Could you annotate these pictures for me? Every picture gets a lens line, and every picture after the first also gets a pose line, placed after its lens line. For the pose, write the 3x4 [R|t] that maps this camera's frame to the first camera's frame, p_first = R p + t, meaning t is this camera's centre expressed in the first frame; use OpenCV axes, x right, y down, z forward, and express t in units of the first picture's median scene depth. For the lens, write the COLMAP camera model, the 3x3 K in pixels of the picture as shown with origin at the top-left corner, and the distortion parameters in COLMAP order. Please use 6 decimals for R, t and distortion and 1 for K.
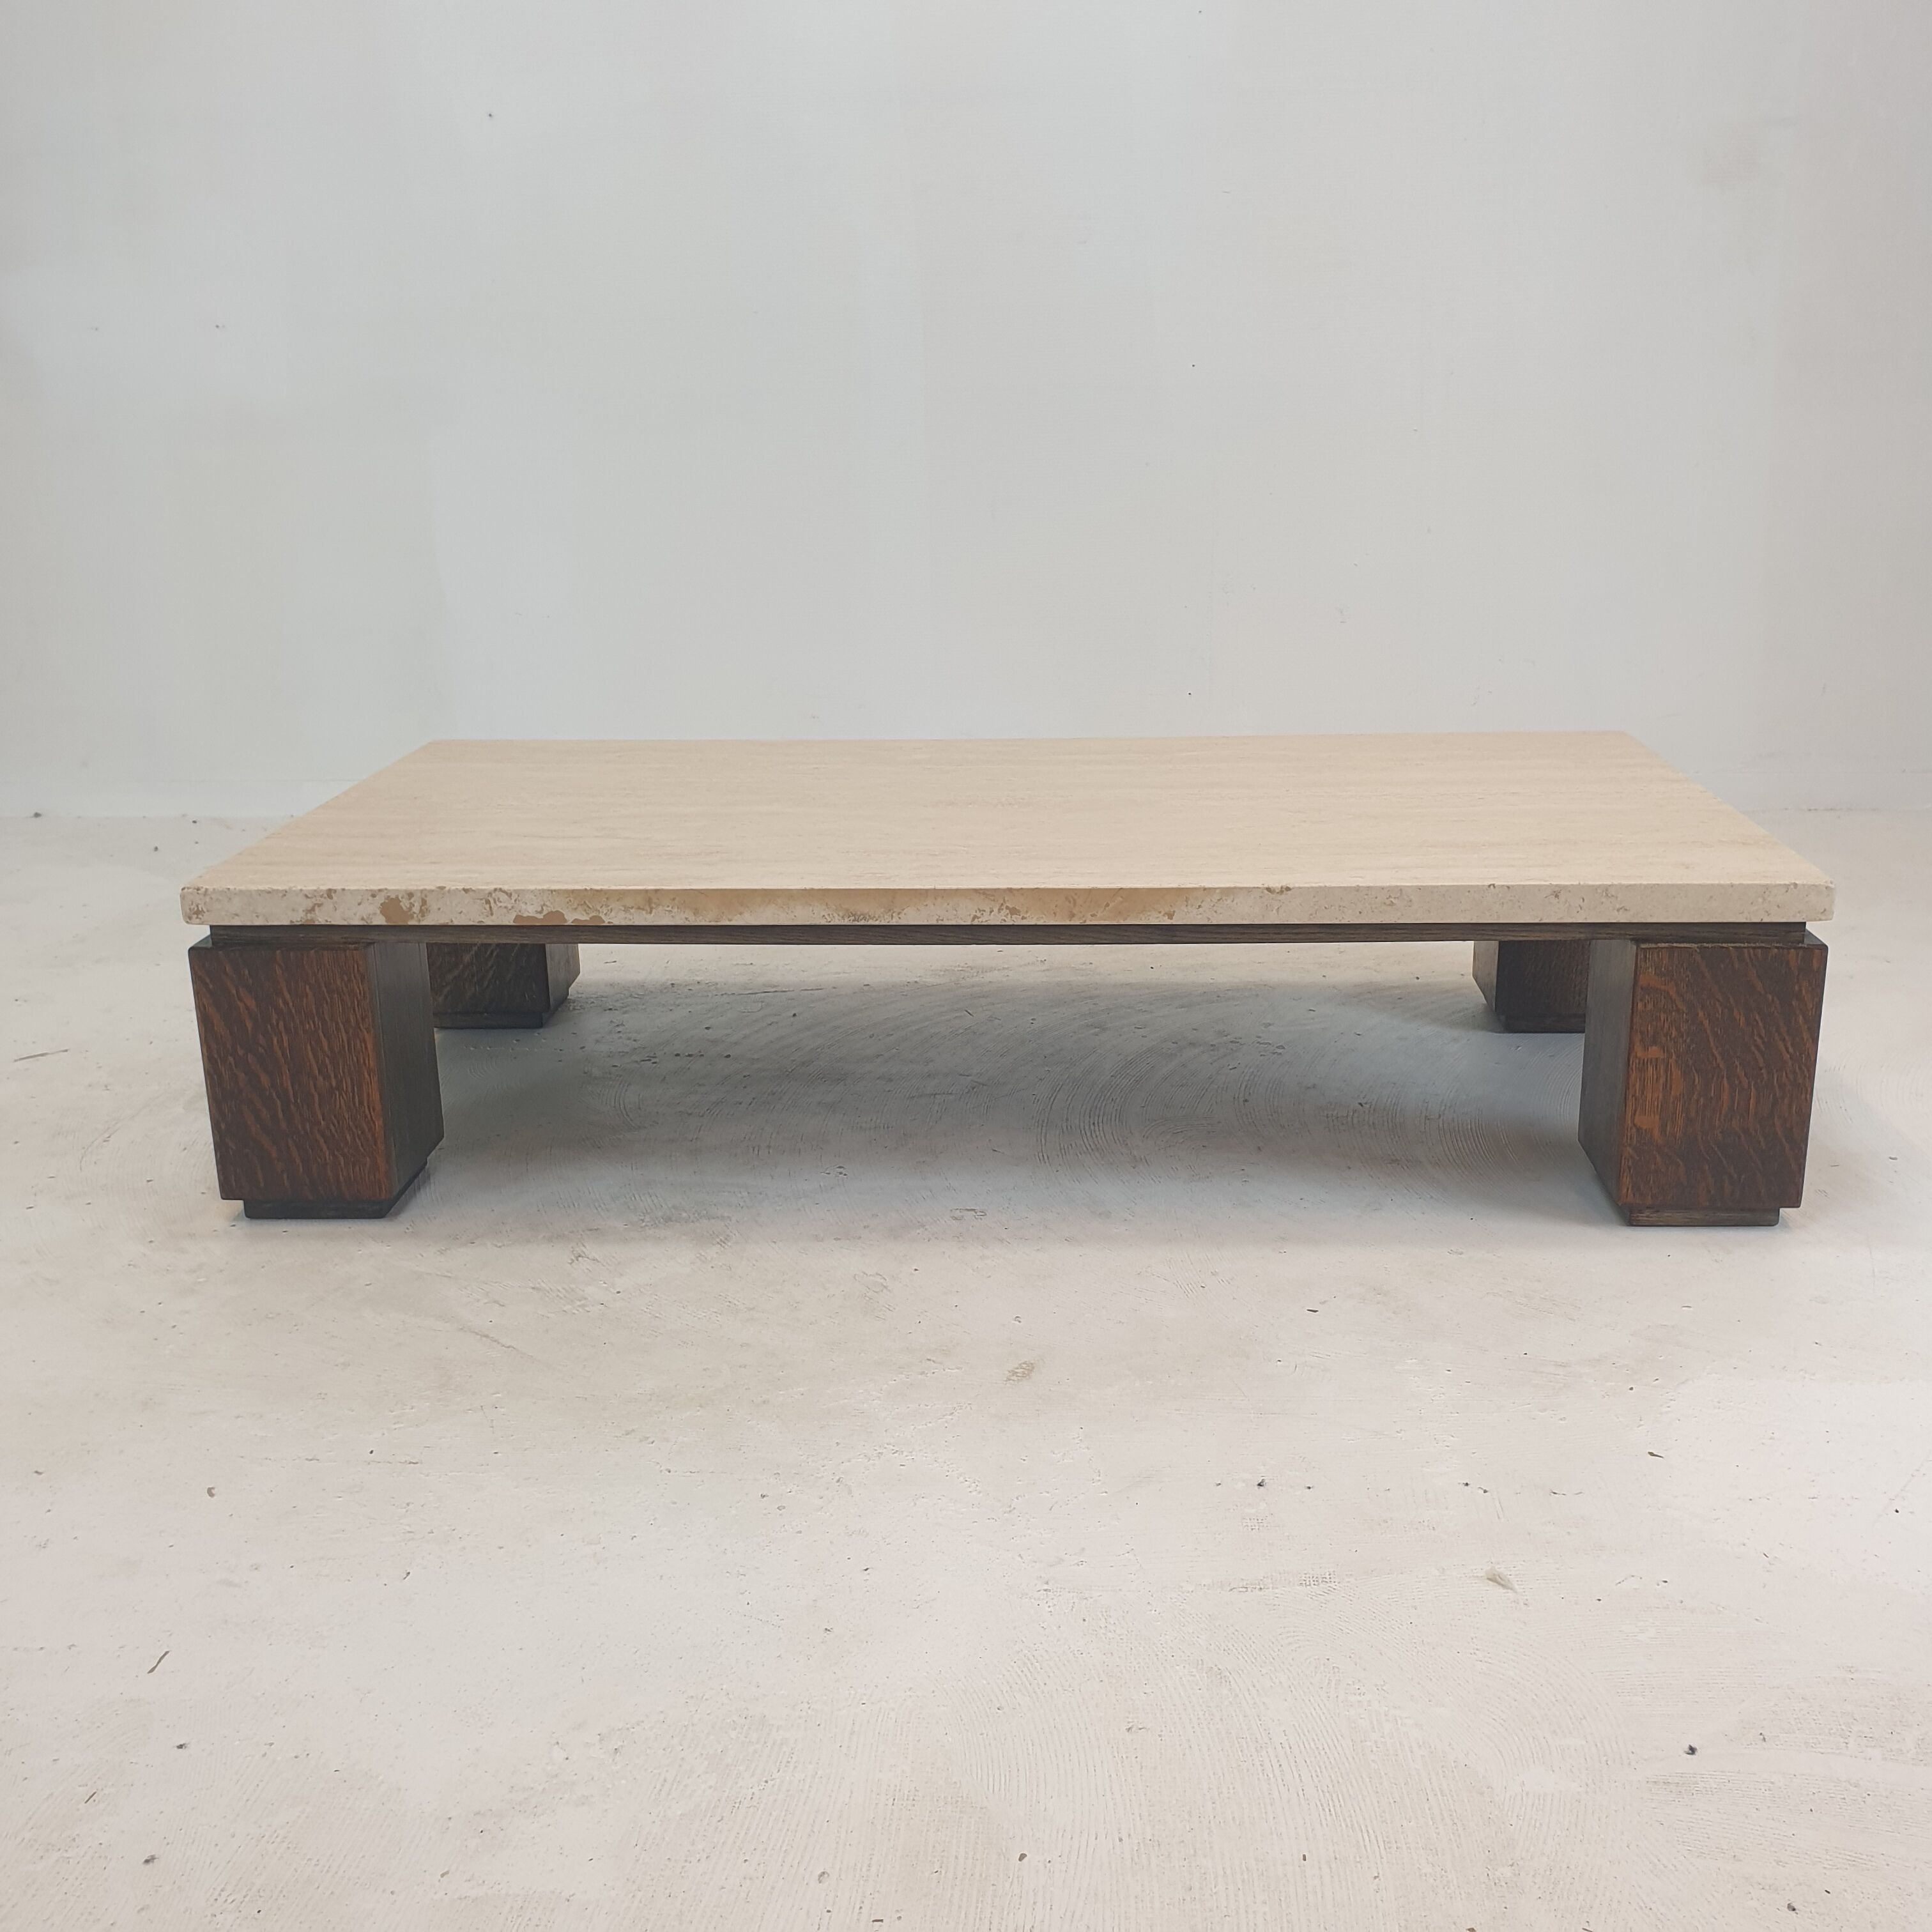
lens RADIAL K [[2057.4, 0, 981.0], [0, 2057.4, 958.3], [0, 0, 1]] dist [0.009166, 0.000000]
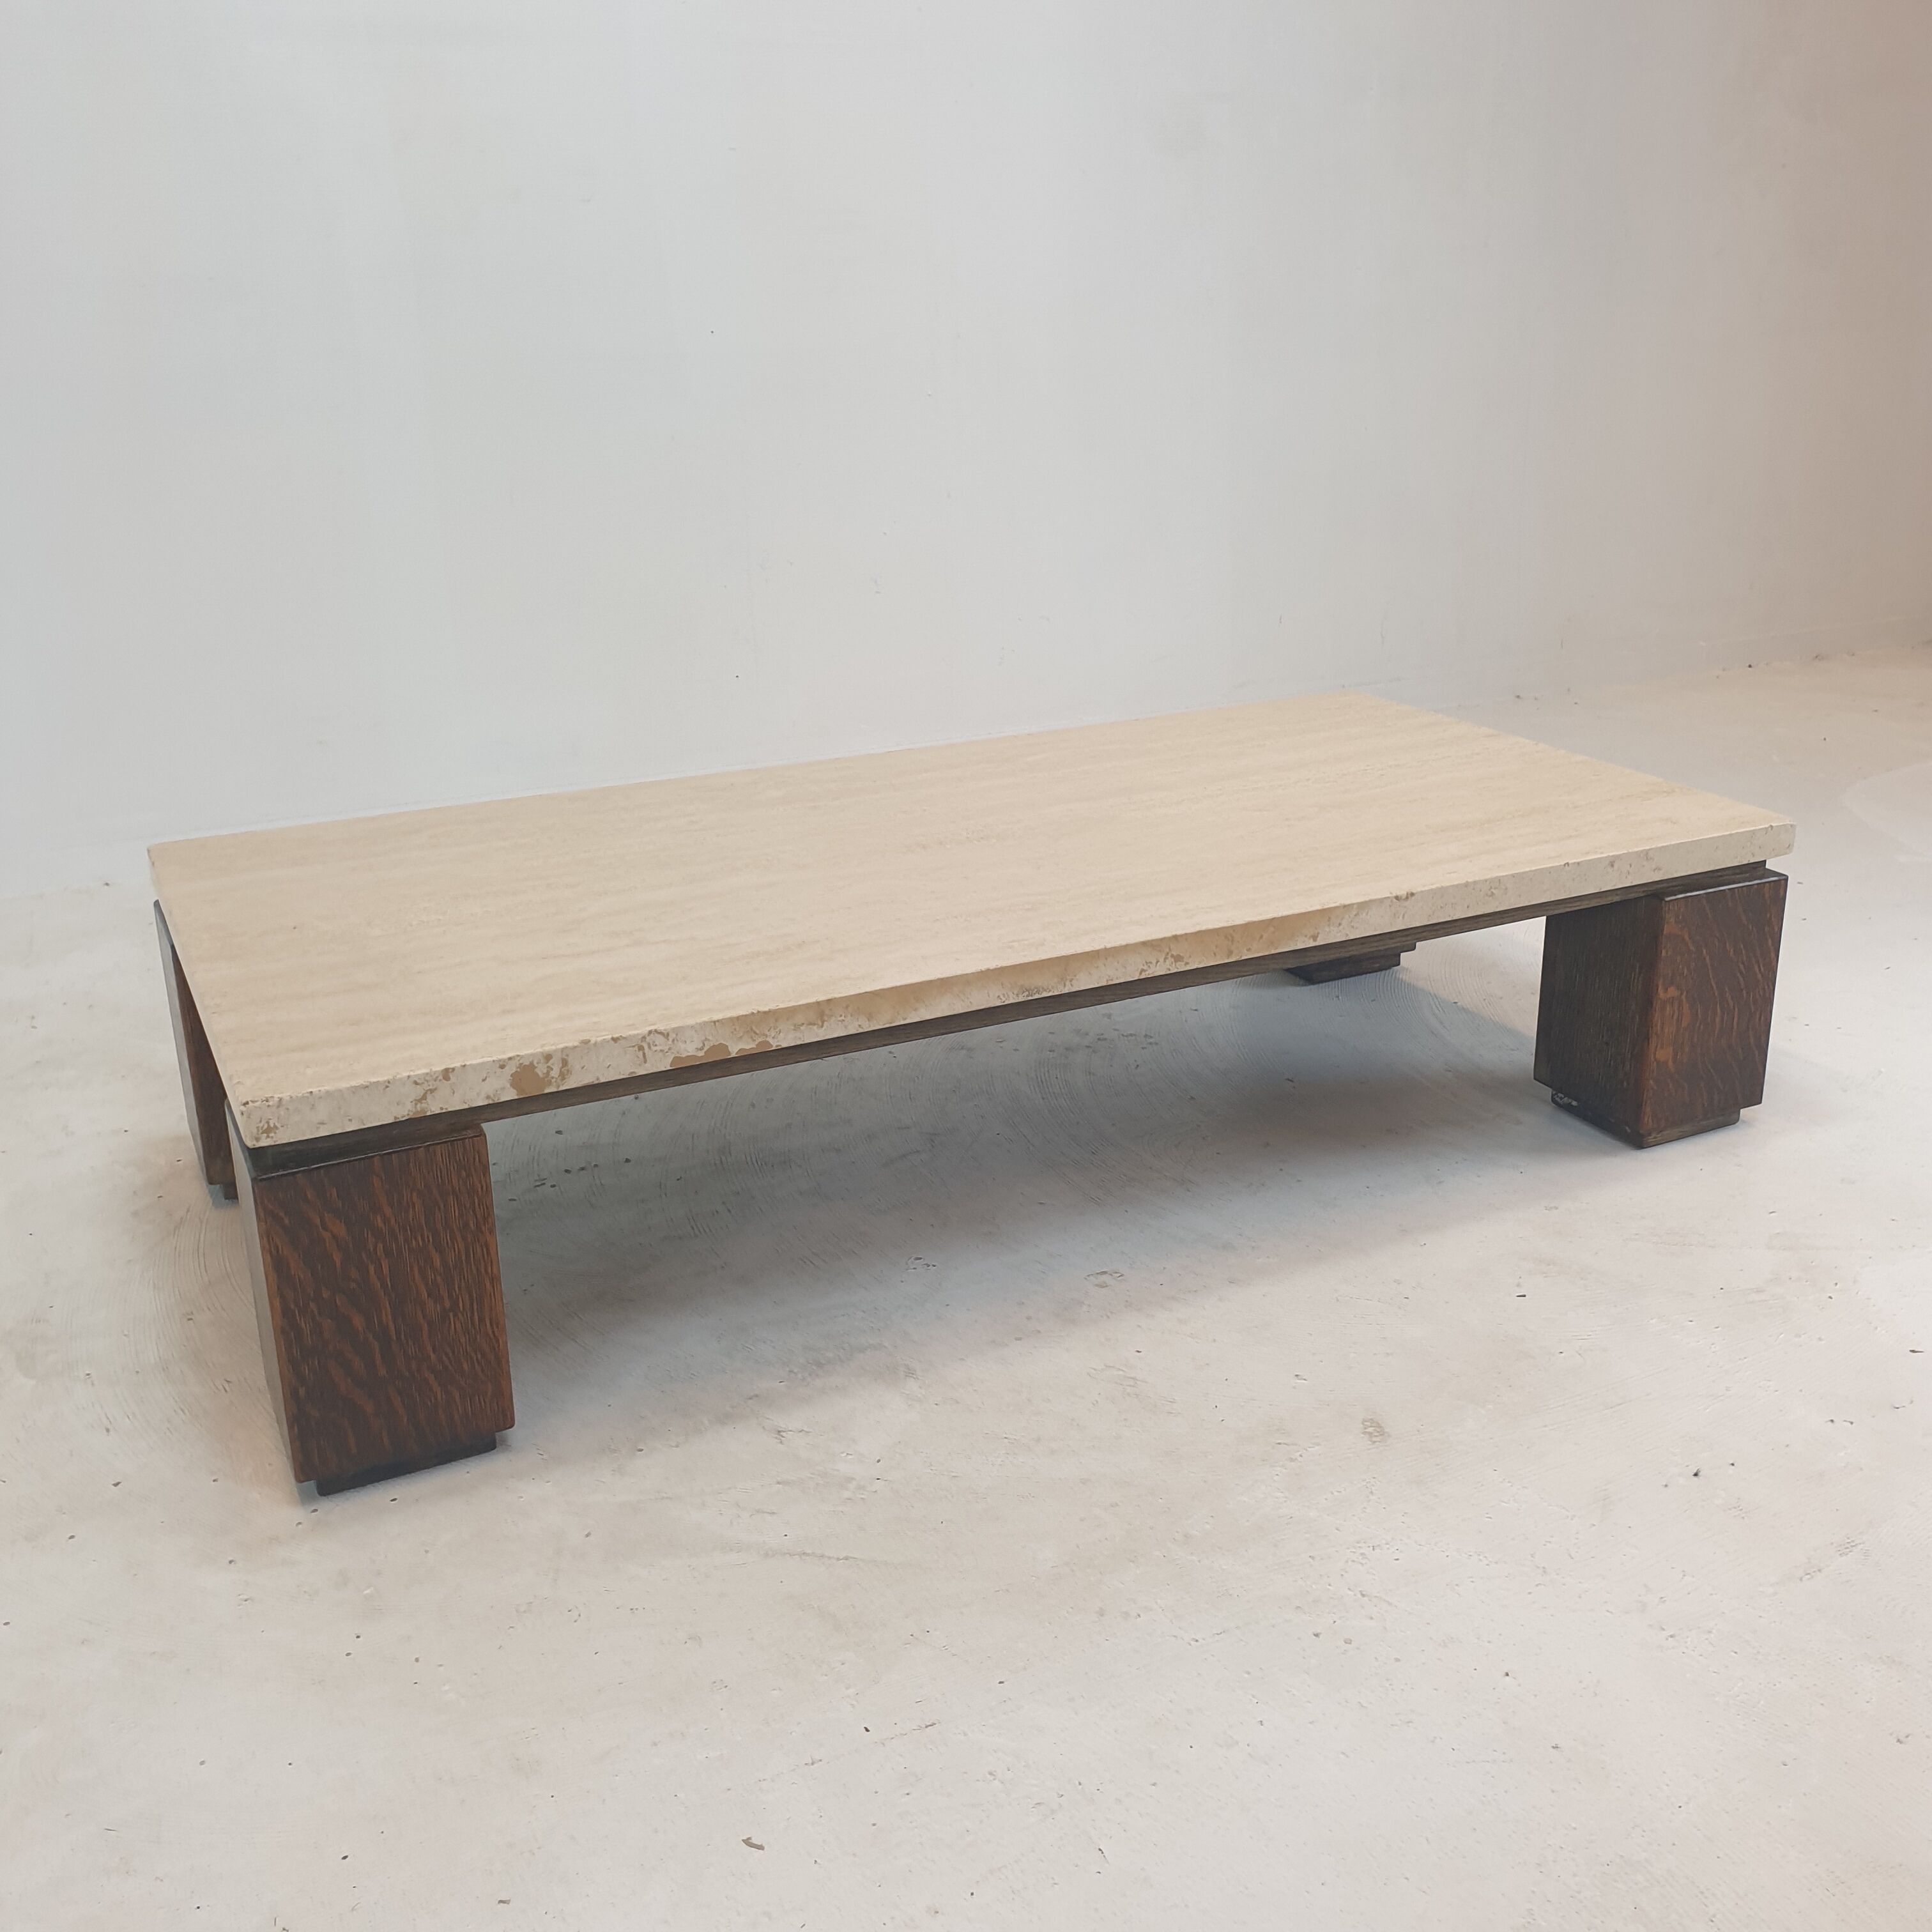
lens RADIAL K [[2057.4, 0, 1015.4], [0, 2057.4, 941.0], [0, 0, 1]] dist [0.009166, 0.000000]
pose [[0.867158, -0.156400, 0.472838, -0.495387], [0.141469, 0.987657, 0.067239, -0.105105], [-0.477518, 0.008586, 0.878580, 0.195152]]
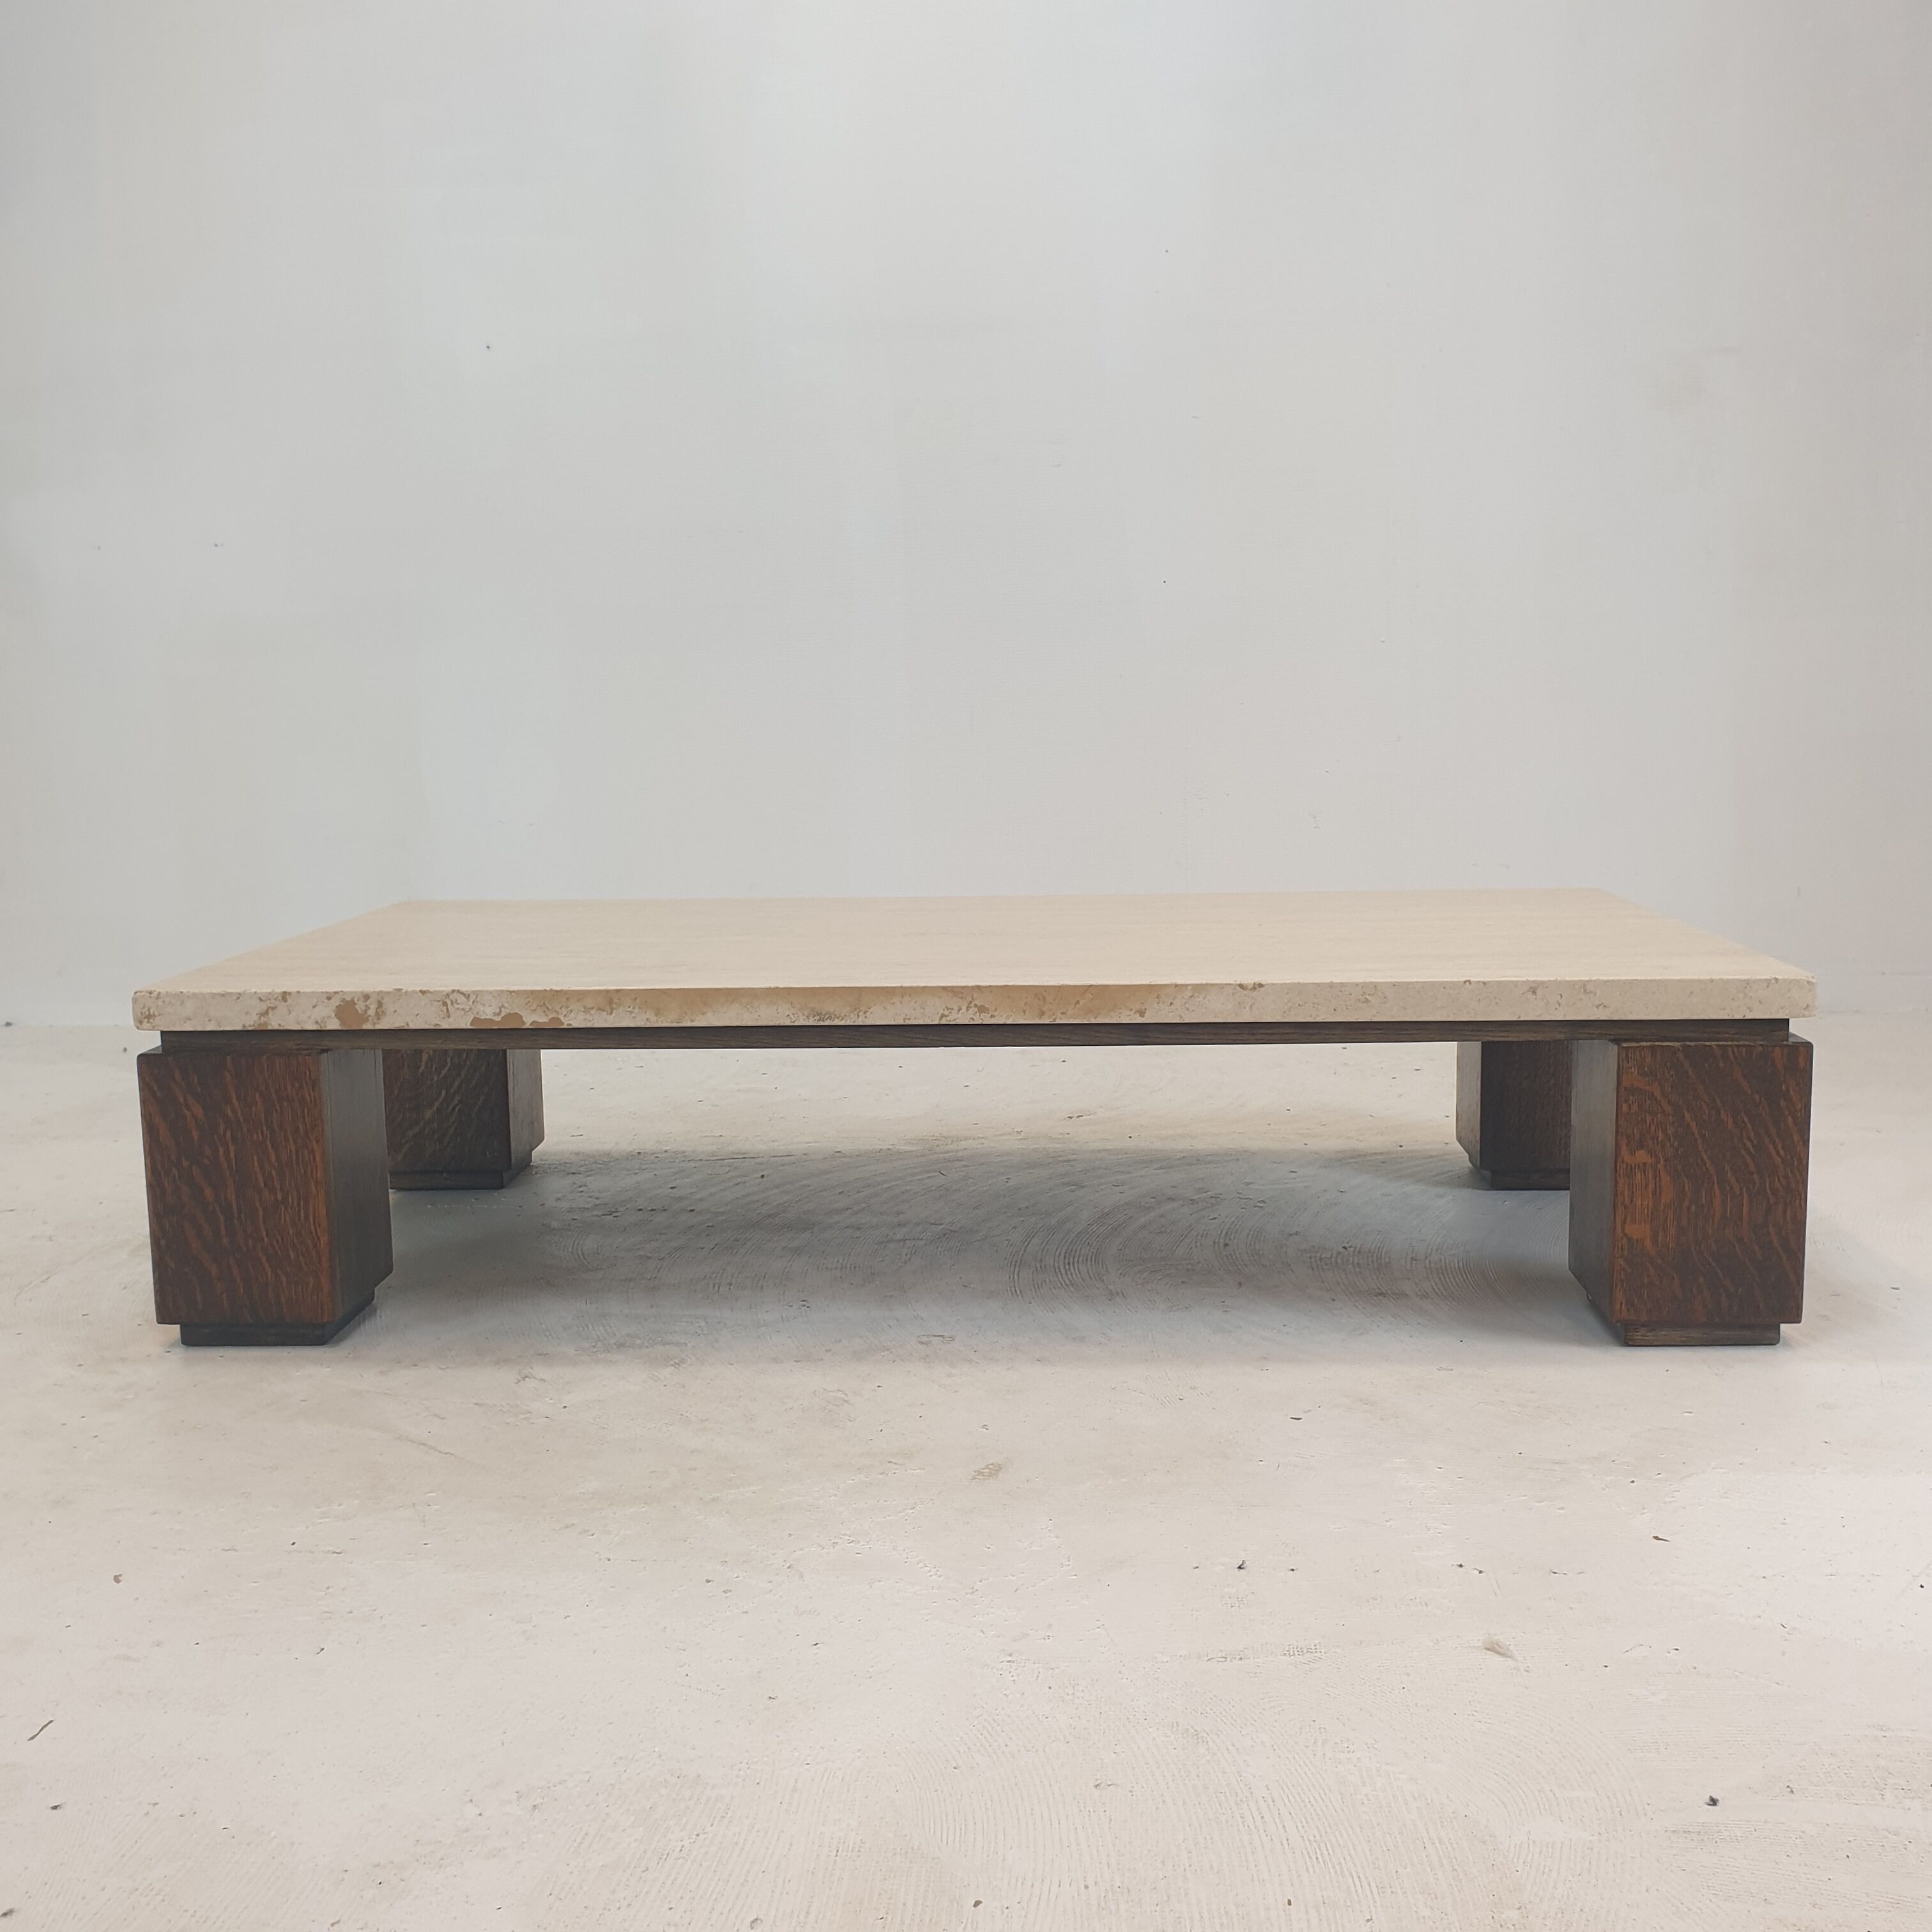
lens RADIAL K [[2057.4, 0, 975.1], [0, 2057.4, 953.5], [0, 0, 1]] dist [0.009166, 0.000000]
pose [[0.999997, 0.000271, 0.002546, 0.010135], [0.000122, 0.988231, -0.152968, 0.099001], [-0.002558, 0.152968, 0.988228, 0.026648]]
